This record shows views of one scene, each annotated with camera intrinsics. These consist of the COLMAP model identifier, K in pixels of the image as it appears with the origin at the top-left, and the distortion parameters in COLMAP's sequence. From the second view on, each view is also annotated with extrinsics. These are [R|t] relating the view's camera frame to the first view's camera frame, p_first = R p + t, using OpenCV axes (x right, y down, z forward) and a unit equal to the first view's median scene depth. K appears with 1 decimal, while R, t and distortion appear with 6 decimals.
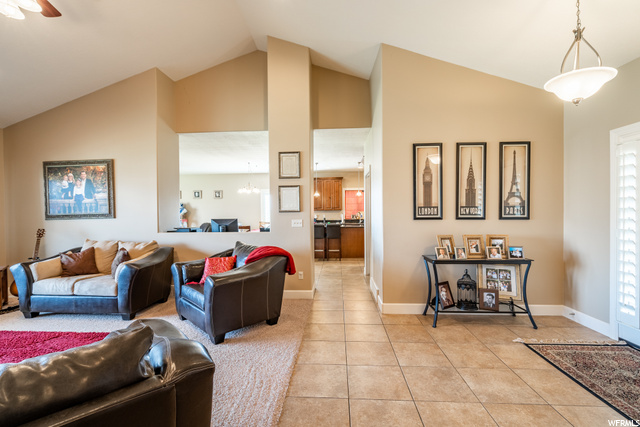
lens RADIAL K [[286.5, 0, 320.0], [0, 286.5, 213.5], [0, 0, 1]] dist [0.001548, 0.000156]
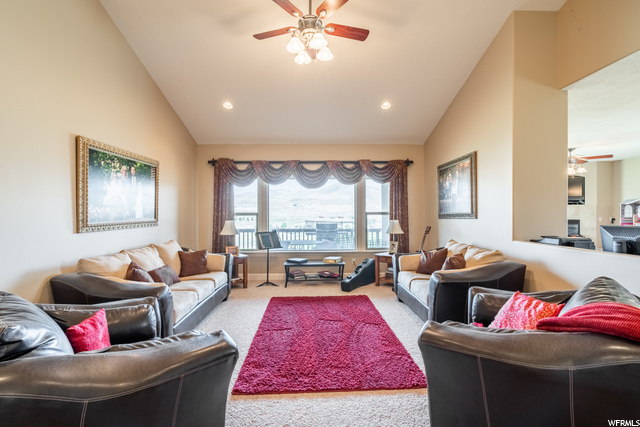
lens RADIAL K [[286.5, 0, 320.0], [0, 286.5, 213.5], [0, 0, 1]] dist [0.001548, 0.000156]
pose [[0.088526, 0.010391, -0.996020, 0.108408], [-0.003958, 0.999941, 0.010080, -0.006288], [0.996066, 0.003050, 0.088562, 0.452246]]
